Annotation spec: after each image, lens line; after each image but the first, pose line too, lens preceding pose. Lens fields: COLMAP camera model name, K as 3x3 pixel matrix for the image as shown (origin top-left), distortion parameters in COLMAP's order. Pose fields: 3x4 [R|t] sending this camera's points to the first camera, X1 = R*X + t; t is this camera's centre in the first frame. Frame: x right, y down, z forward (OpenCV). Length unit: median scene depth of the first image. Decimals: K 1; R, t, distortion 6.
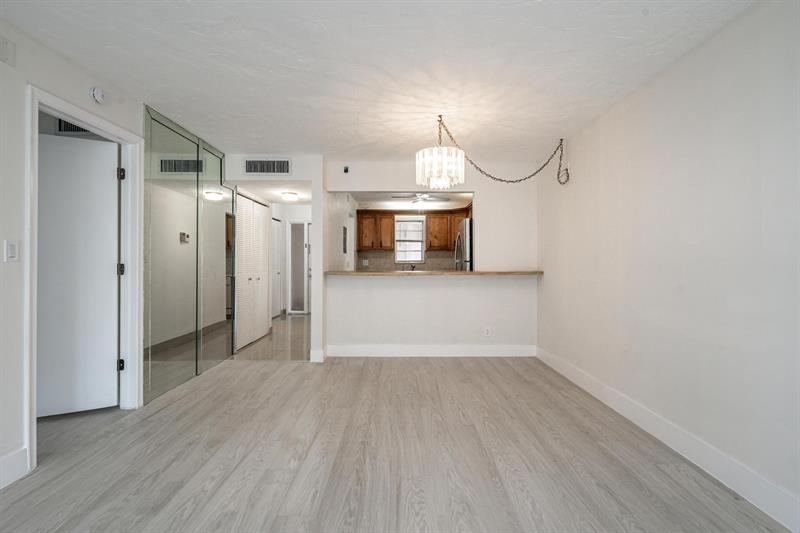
lens RADIAL K [[356.3, 0, 396.5], [0, 356.3, 265.0], [0, 0, 1]] dist [0.004114, 0.001306]
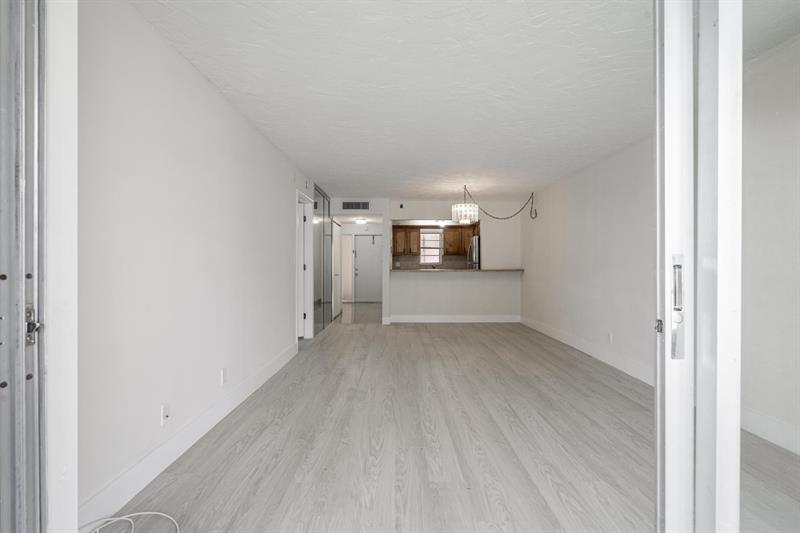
lens RADIAL K [[356.3, 0, 397.2], [0, 356.3, 267.2], [0, 0, 1]] dist [0.004114, 0.001306]
pose [[0.999991, -0.001881, 0.003712, -0.132431], [0.001877, 0.999997, 0.001254, 0.004206], [-0.003714, -0.001247, 0.999992, -0.476093]]
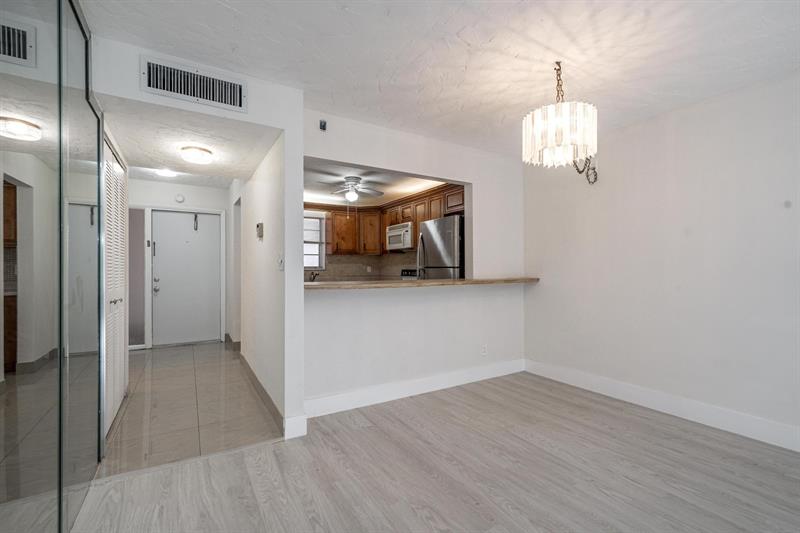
lens RADIAL K [[356.3, 0, 395.4], [0, 356.3, 273.3], [0, 0, 1]] dist [0.004114, 0.001306]
pose [[0.858572, -0.011241, 0.512570, -0.285622], [0.007584, 0.999929, 0.009225, -0.004496], [-0.512637, -0.004033, 0.858596, 0.300737]]
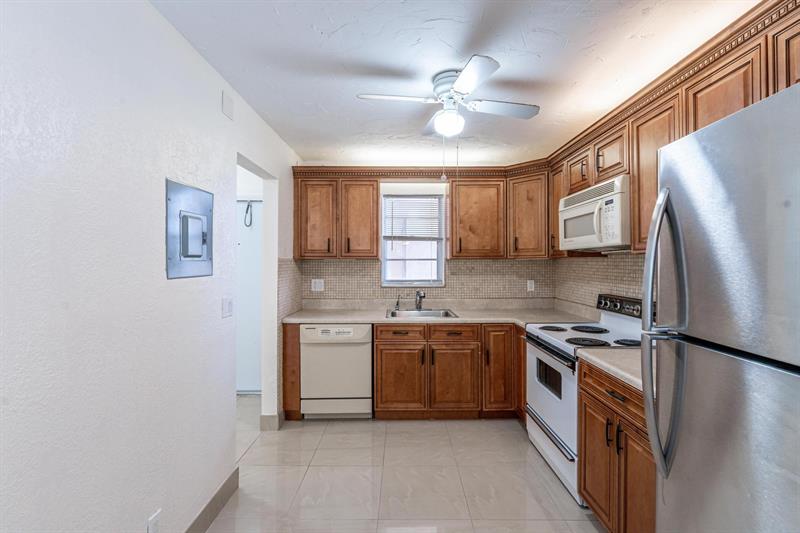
lens RADIAL K [[356.3, 0, 398.7], [0, 356.3, 261.1], [0, 0, 1]] dist [0.004114, 0.001306]
pose [[0.999971, -0.001018, 0.007515, 0.021091], [0.001112, 0.999921, -0.012515, -0.044734], [-0.007501, 0.012523, 0.999893, 0.754883]]
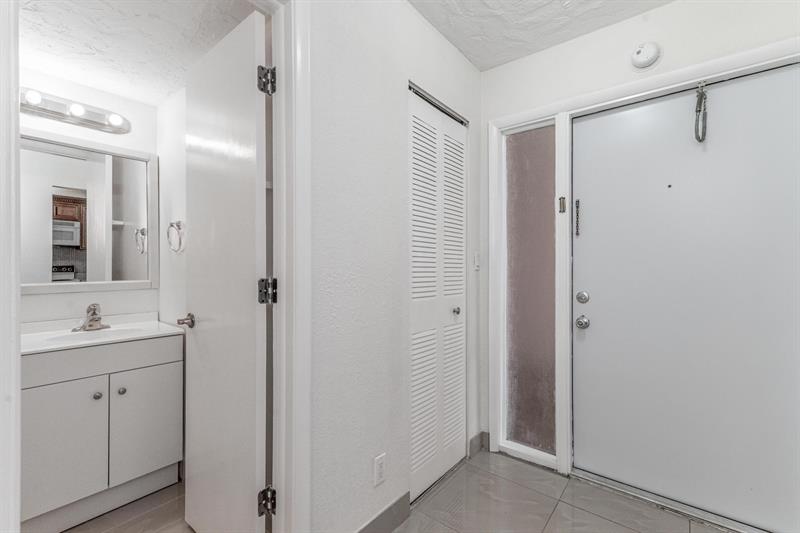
lens RADIAL K [[356.3, 0, 396.7], [0, 356.3, 266.0], [0, 0, 1]] dist [0.004114, 0.001306]
pose [[0.790860, -0.009455, -0.611924, -0.271535], [-0.002276, 0.999828, -0.018390, -0.008239], [0.611993, 0.015936, 0.790703, 1.024481]]
